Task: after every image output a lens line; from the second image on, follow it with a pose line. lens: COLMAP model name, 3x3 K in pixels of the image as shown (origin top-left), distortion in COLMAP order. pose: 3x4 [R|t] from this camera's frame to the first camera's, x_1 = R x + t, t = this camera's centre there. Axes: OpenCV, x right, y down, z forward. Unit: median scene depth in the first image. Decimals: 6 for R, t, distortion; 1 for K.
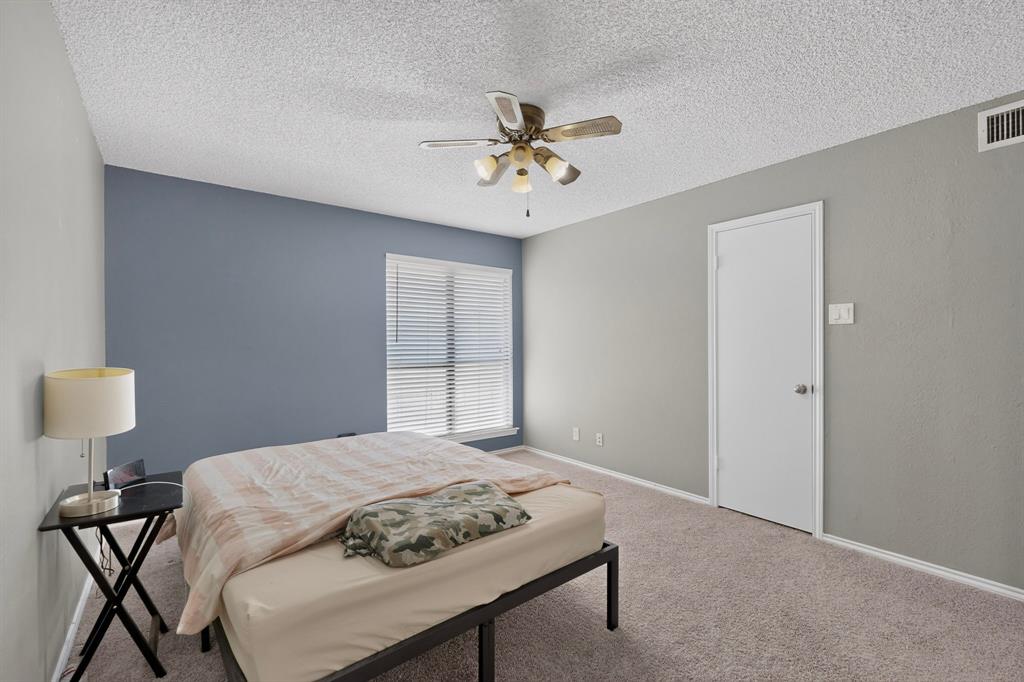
lens RADIAL K [[445.5, 0, 506.4], [0, 445.5, 341.8], [0, 0, 1]] dist [0.002505, 0.000092]
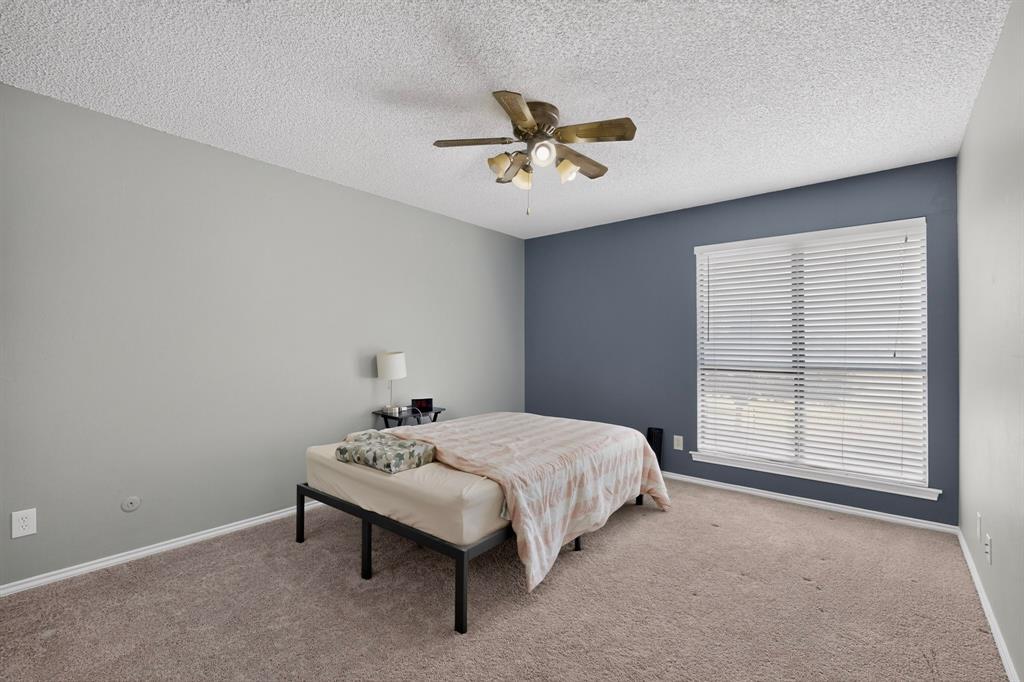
lens RADIAL K [[445.5, 0, 512.8], [0, 445.5, 341.0], [0, 0, 1]] dist [0.002505, 0.000092]
pose [[0.217700, -0.004889, -0.976003, 1.282229], [0.002746, 0.999987, -0.004396, 0.008429], [0.976012, -0.001723, 0.217711, 0.941936]]
